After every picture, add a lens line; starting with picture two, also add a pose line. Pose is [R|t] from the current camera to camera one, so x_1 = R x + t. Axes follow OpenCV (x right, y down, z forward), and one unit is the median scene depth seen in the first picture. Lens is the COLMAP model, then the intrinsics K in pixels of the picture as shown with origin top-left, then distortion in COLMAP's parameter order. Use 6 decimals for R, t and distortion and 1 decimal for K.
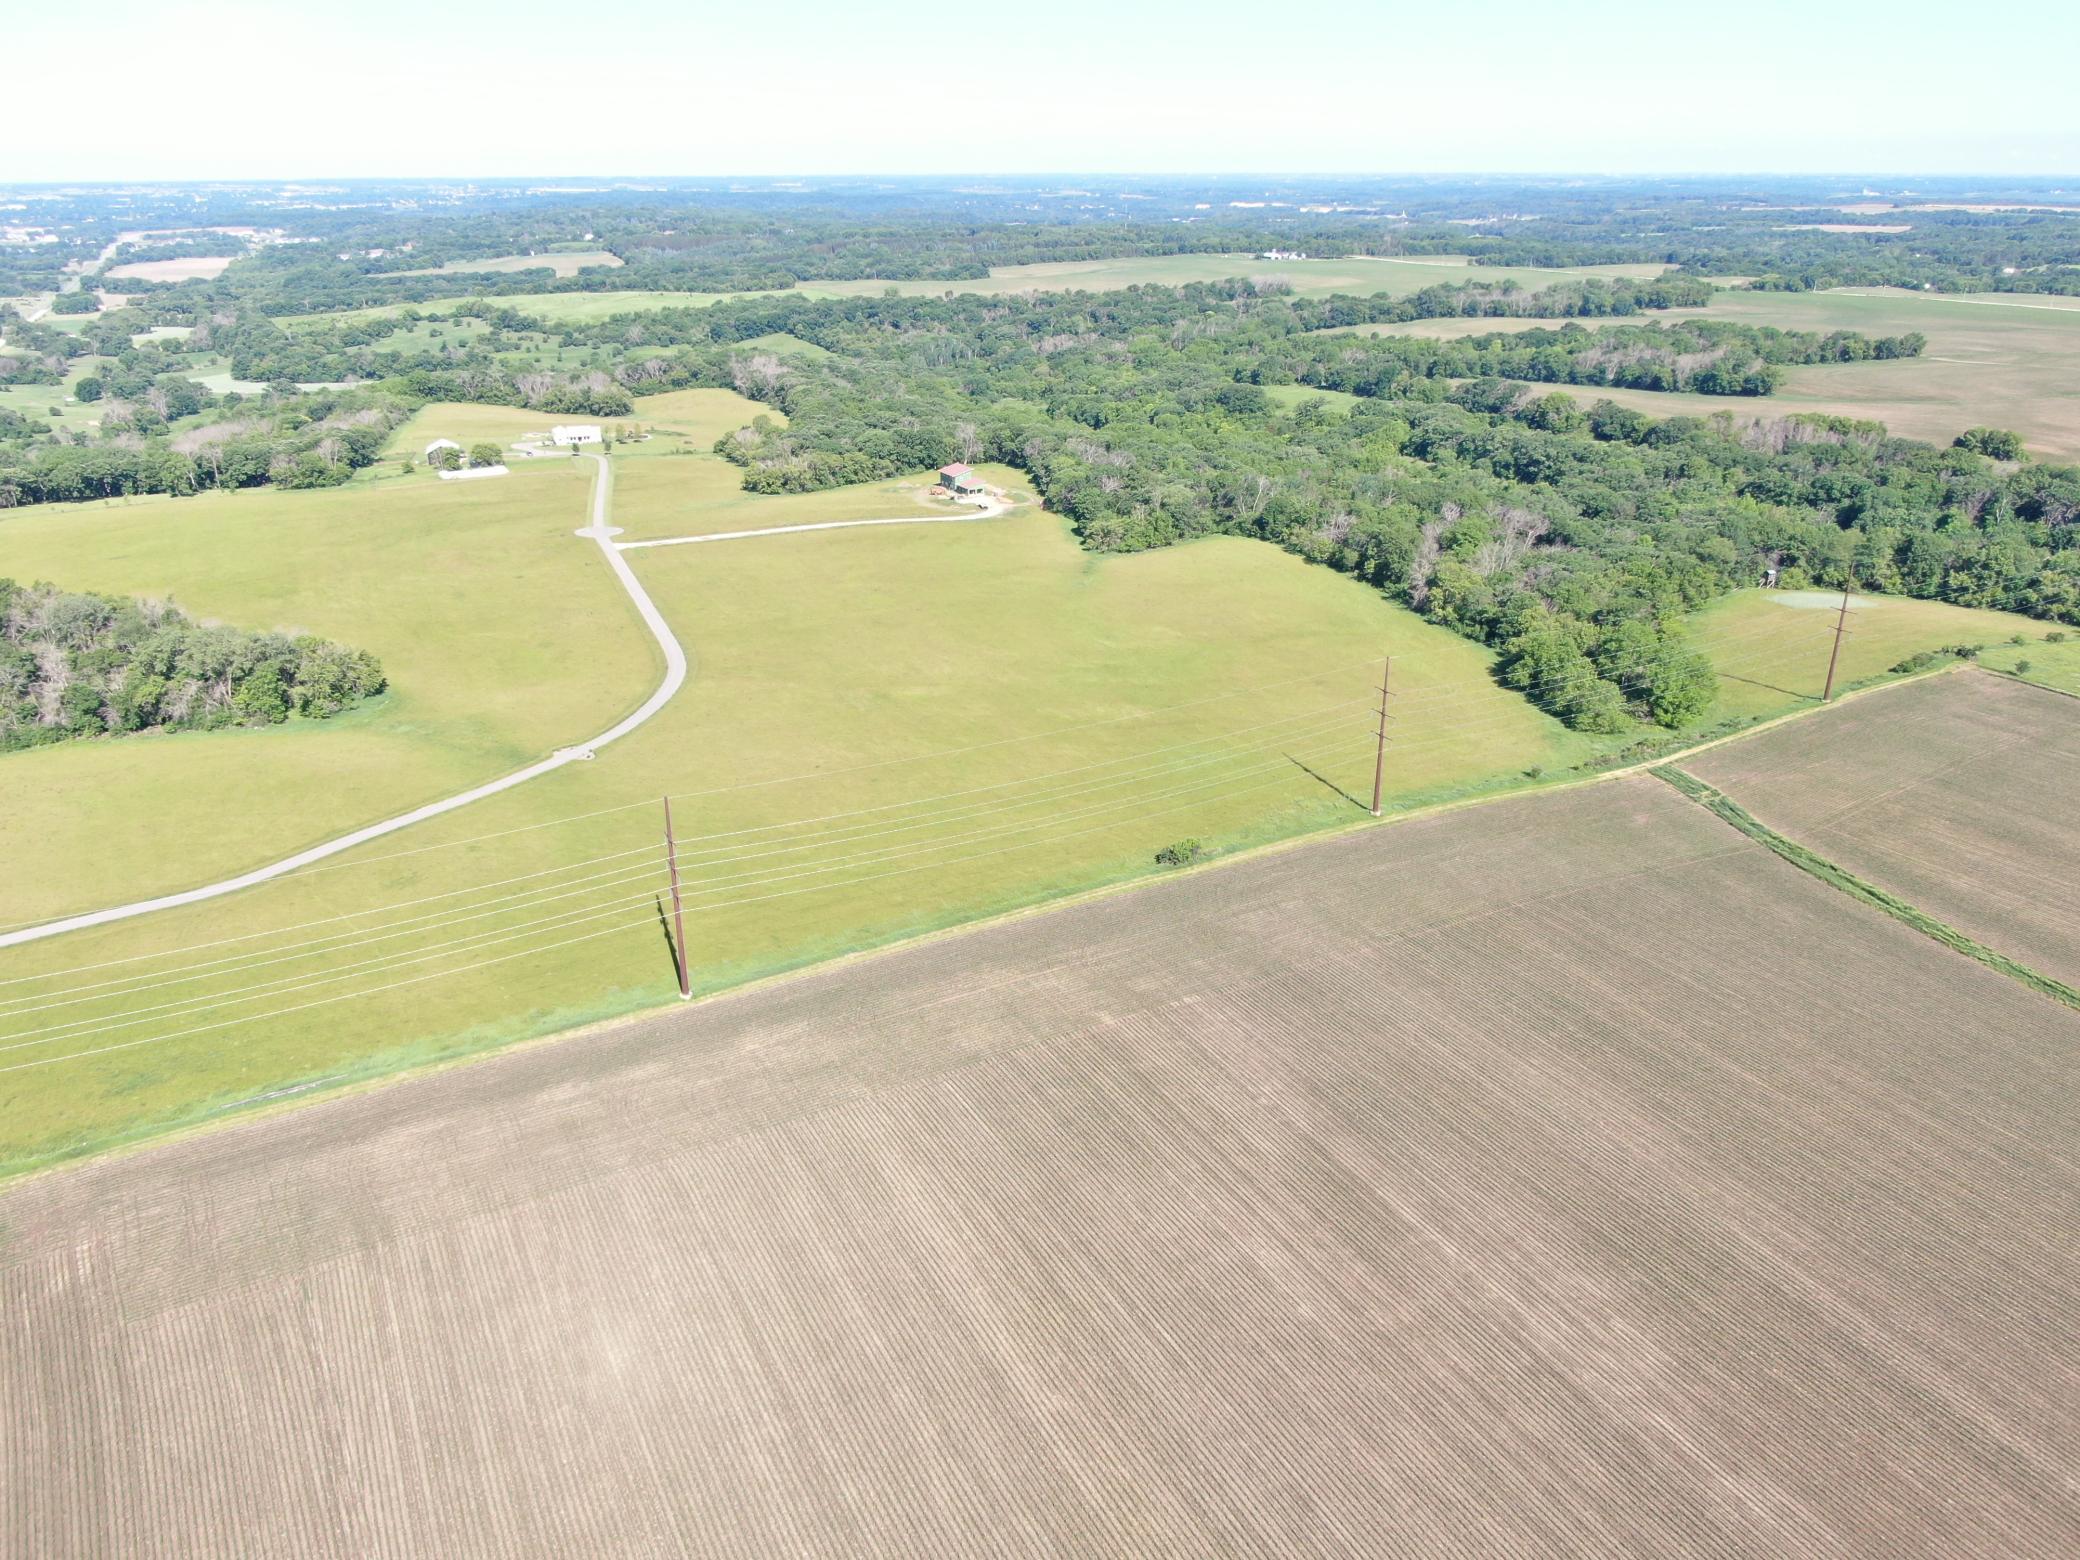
lens RADIAL K [[1493.6, 0, 1040.0], [0, 1493.6, 780.0], [0, 0, 1]] dist [-0.016987, 0.002395]
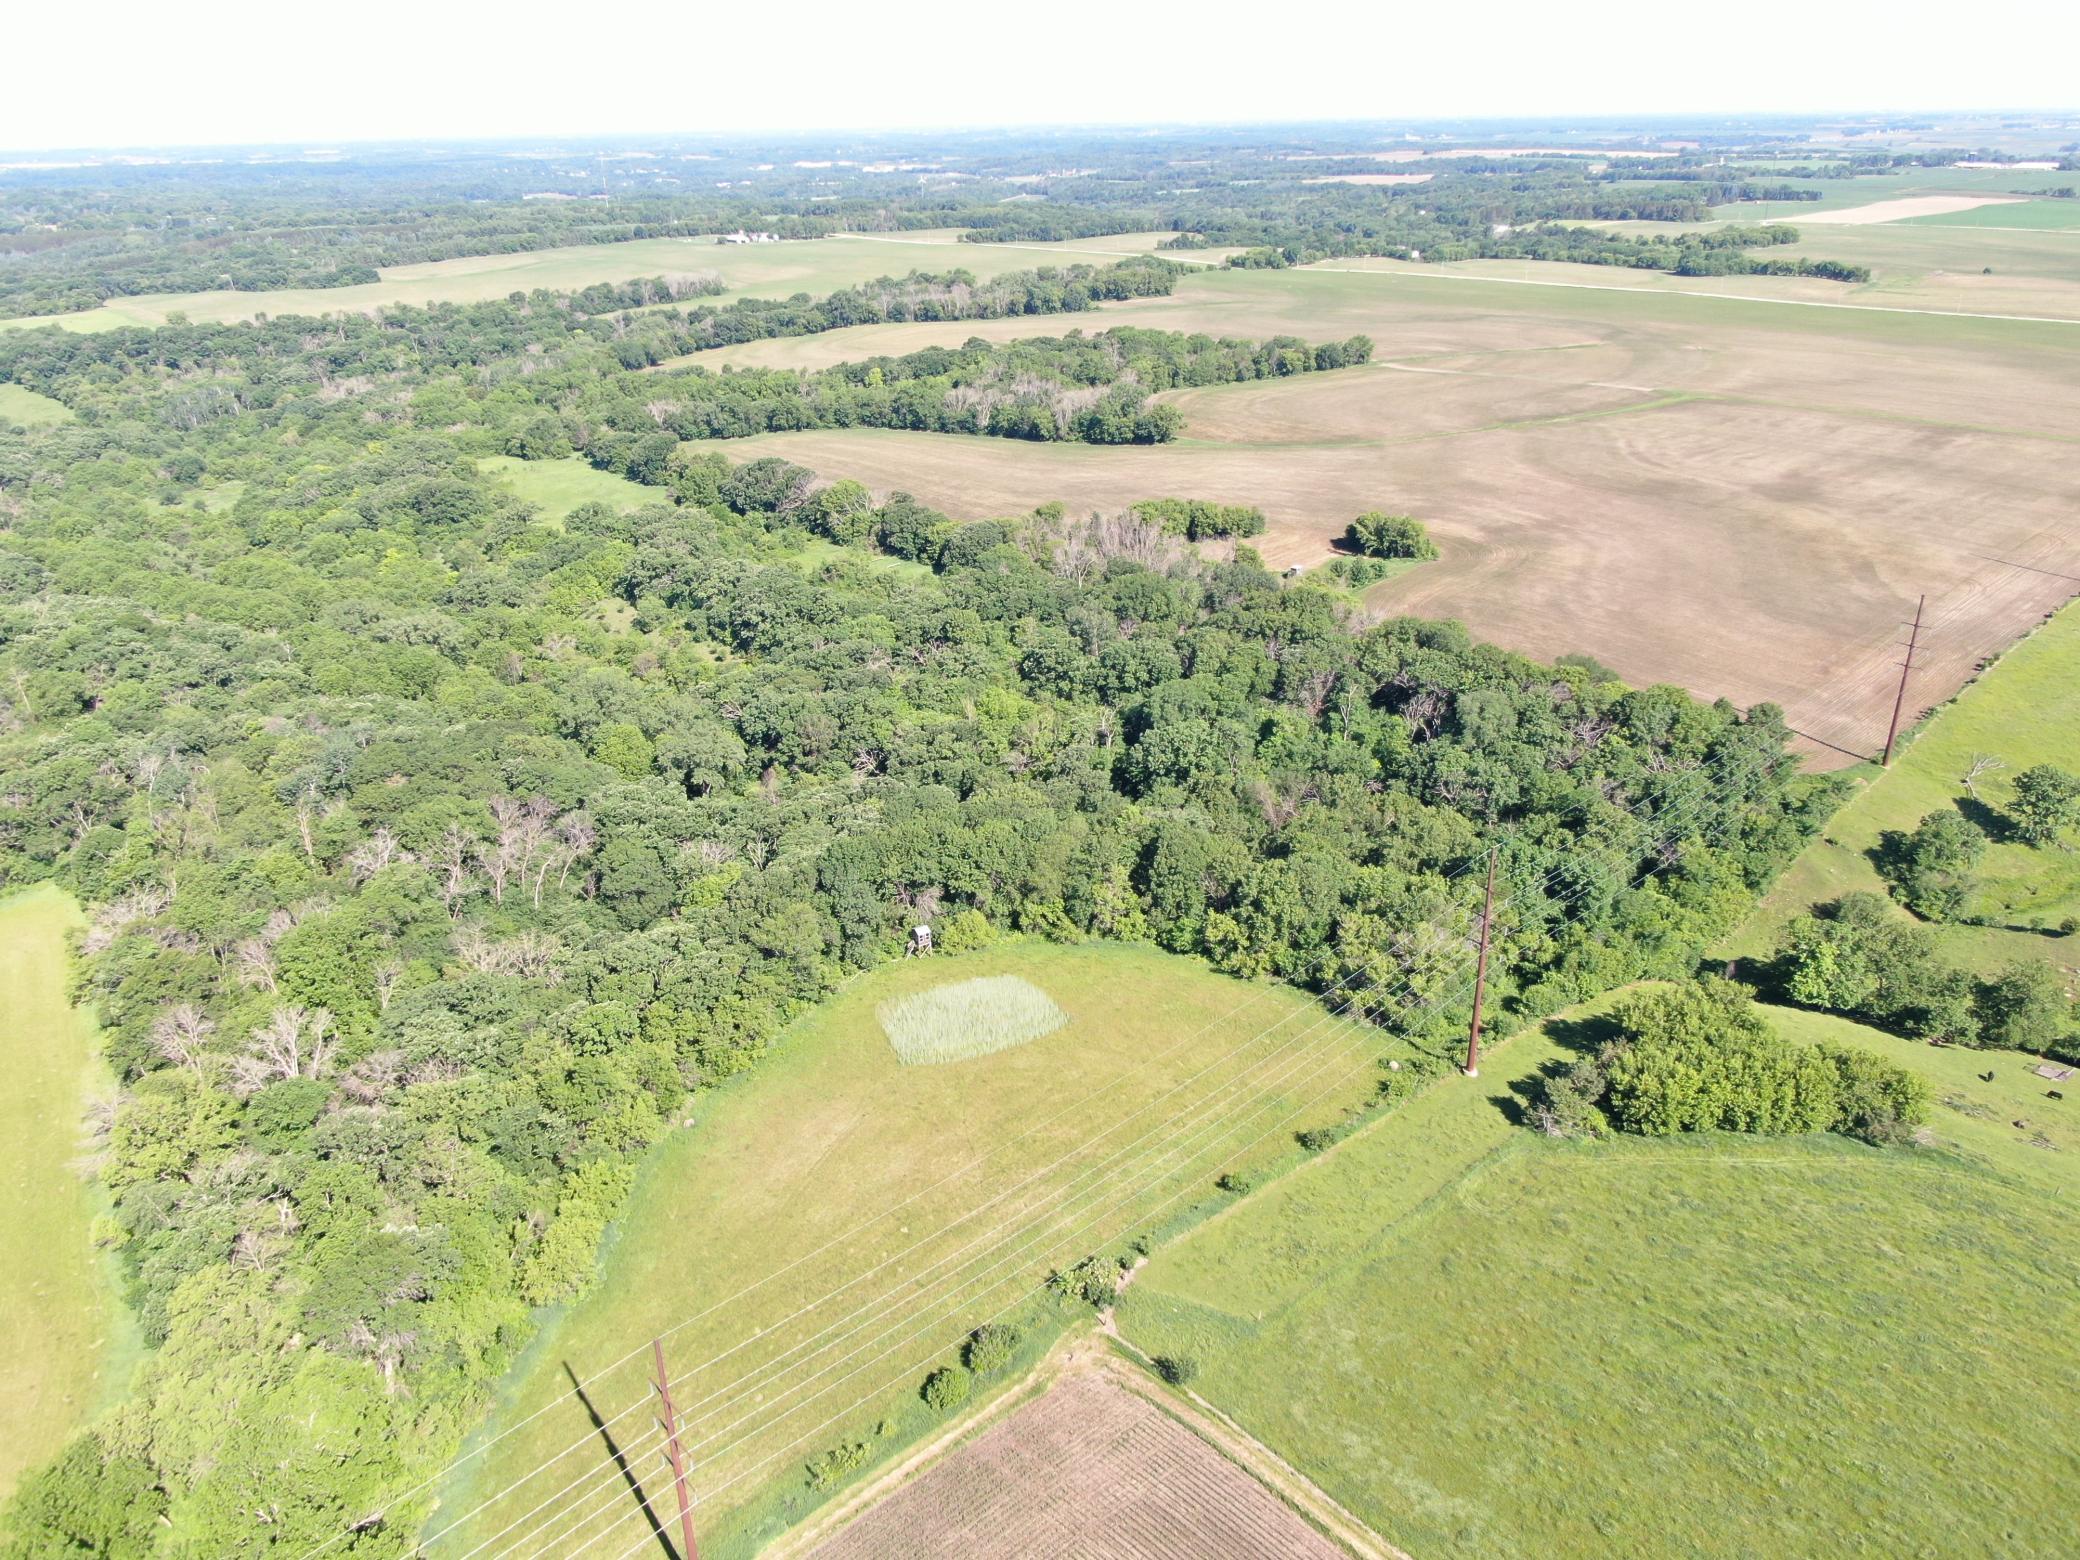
lens RADIAL K [[1493.6, 0, 1040.0], [0, 1493.6, 780.0], [0, 0, 1]] dist [-0.016987, 0.002395]
pose [[0.969429, -0.112076, 0.218279, 0.199802], [0.106307, 0.993606, 0.038036, -0.101794], [-0.221146, -0.013669, 0.975145, 0.210703]]
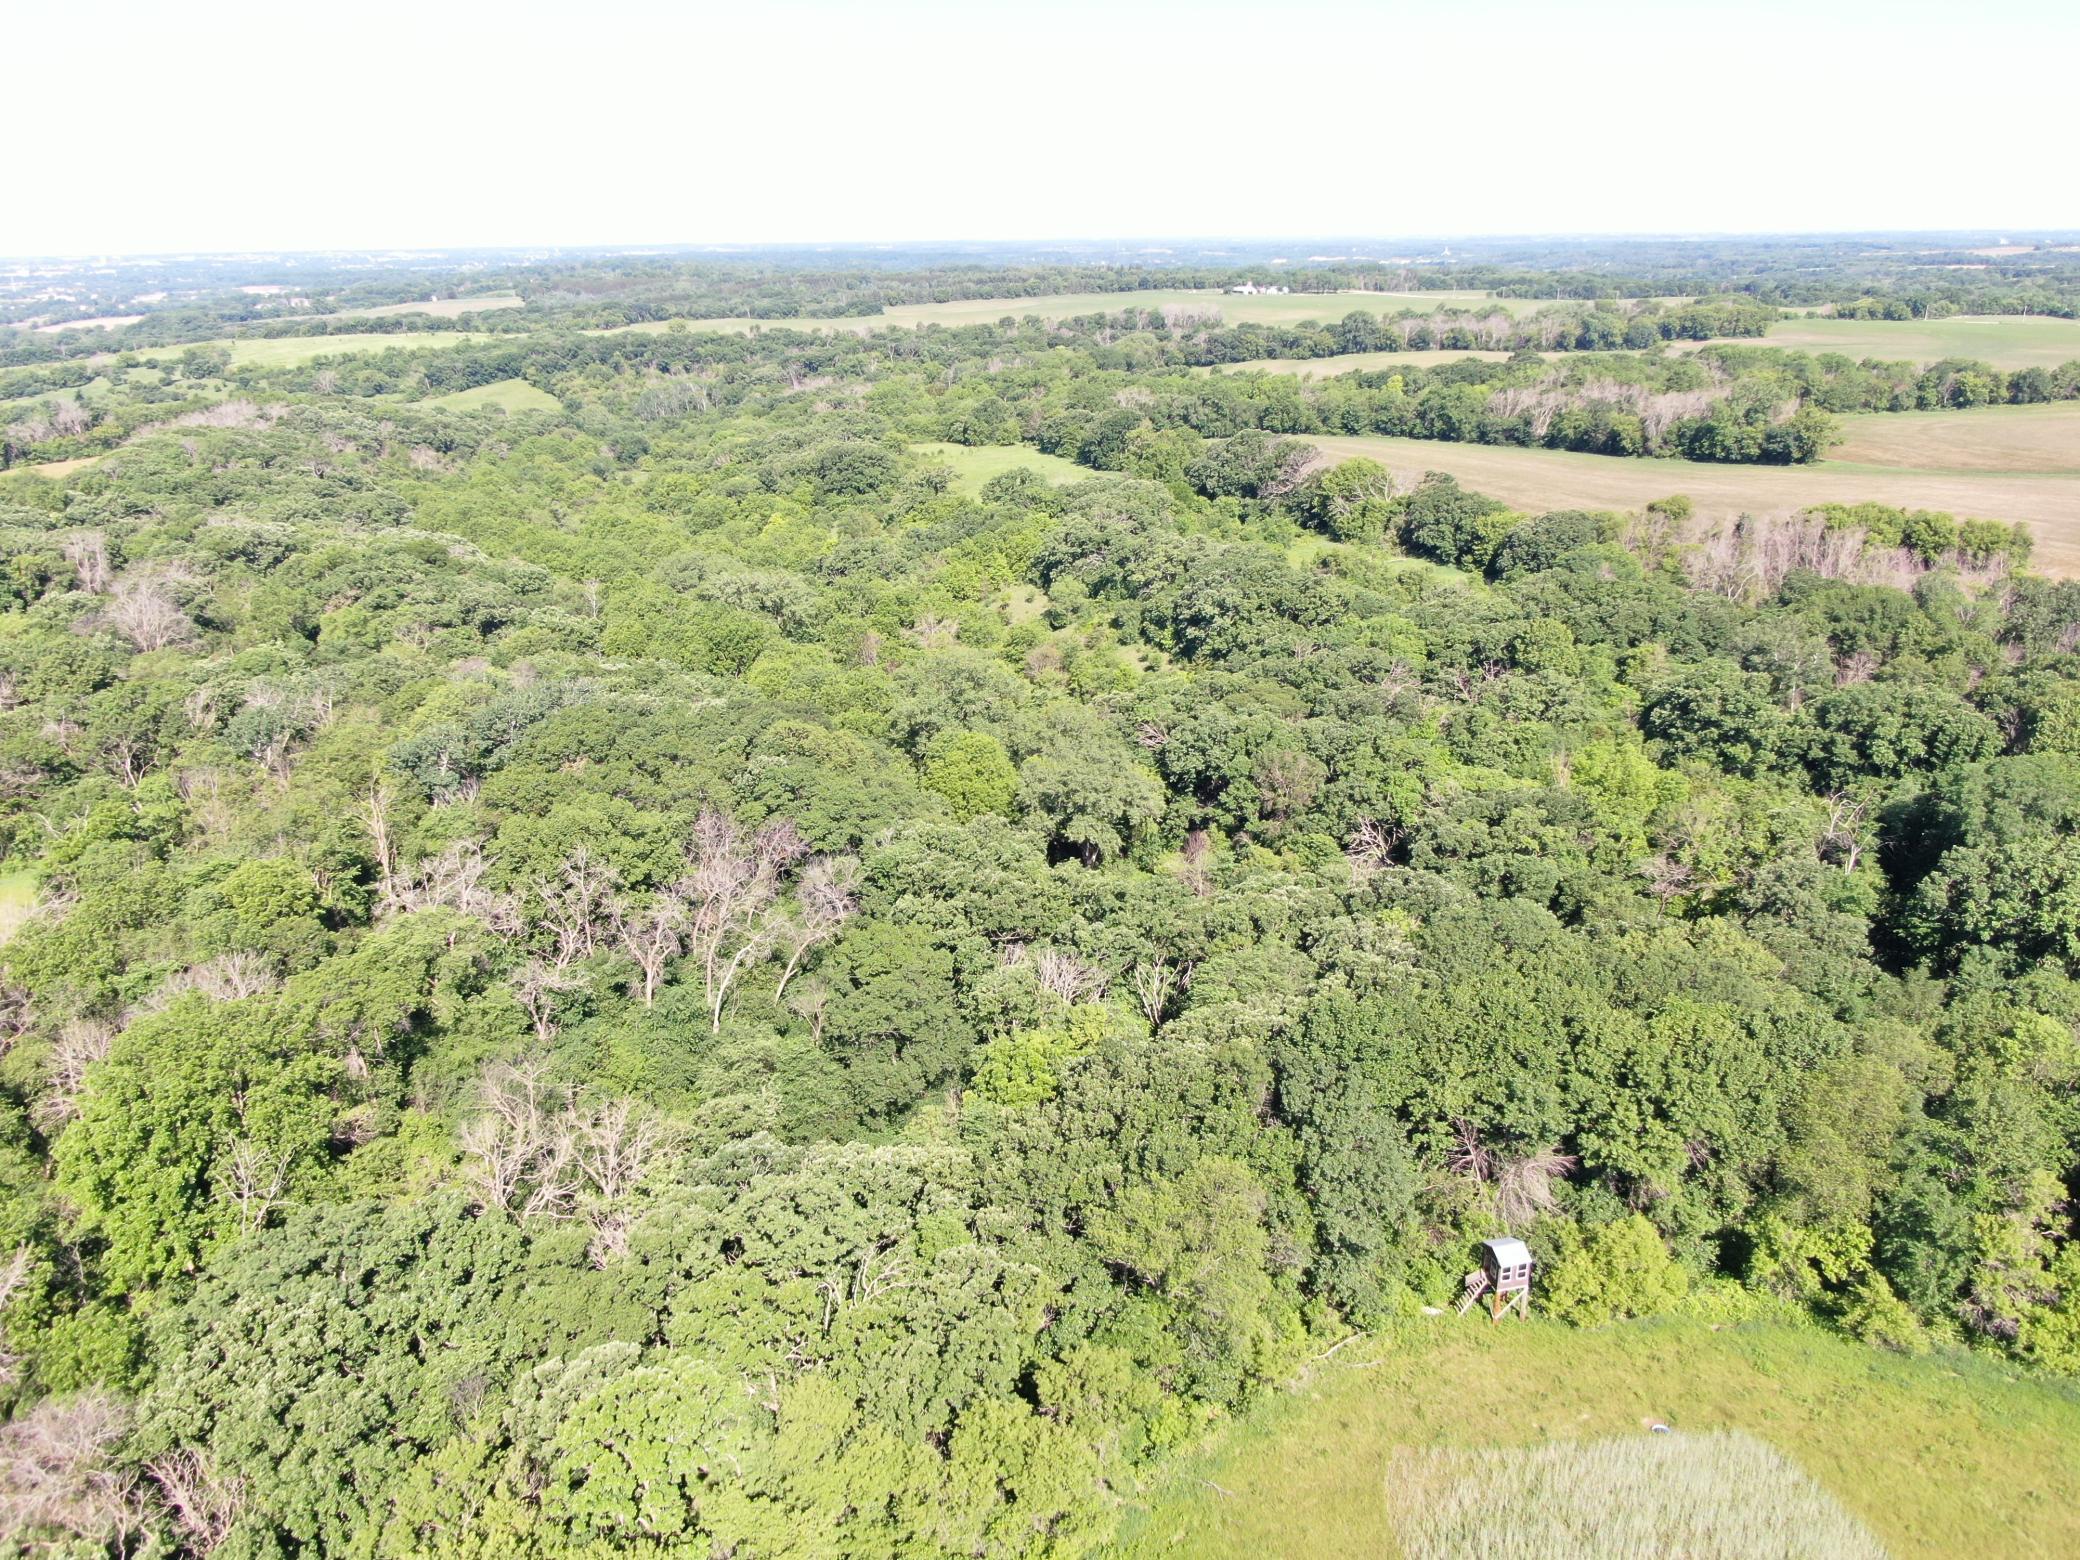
lens RADIAL K [[1493.6, 0, 1040.0], [0, 1493.6, 780.0], [0, 0, 1]] dist [-0.016987, 0.002395]
pose [[0.997360, 0.016262, -0.070768, 0.207729], [-0.019004, 0.999087, -0.038253, -0.096633], [0.070081, 0.039497, 0.996759, 0.365568]]
